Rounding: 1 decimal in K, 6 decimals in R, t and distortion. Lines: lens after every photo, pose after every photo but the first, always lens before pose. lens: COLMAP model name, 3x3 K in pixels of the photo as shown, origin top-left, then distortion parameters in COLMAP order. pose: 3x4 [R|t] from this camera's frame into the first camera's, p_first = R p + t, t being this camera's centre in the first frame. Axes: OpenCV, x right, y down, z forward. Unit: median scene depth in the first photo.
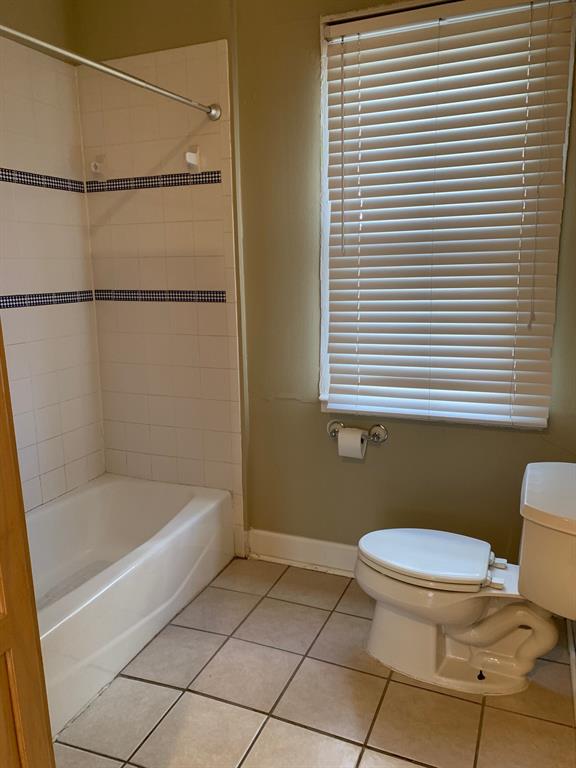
lens RADIAL K [[596.0, 0, 287.4], [0, 596.0, 381.5], [0, 0, 1]] dist [0.023315, -0.040398]
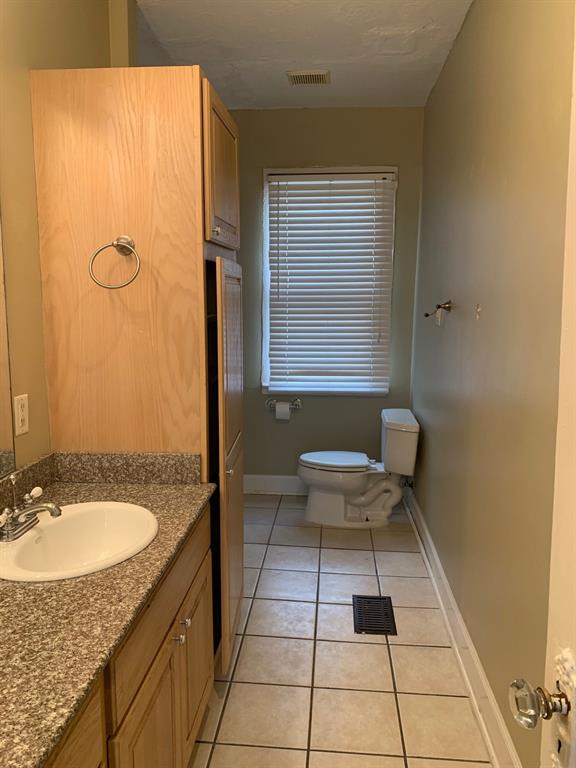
lens RADIAL K [[596.0, 0, 285.2], [0, 596.0, 384.9], [0, 0, 1]] dist [0.023315, -0.040398]
pose [[0.950454, -0.021566, 0.310115, -0.454462], [0.038163, 0.998139, -0.047552, 0.123000], [-0.308513, 0.057031, 0.949509, -0.681954]]
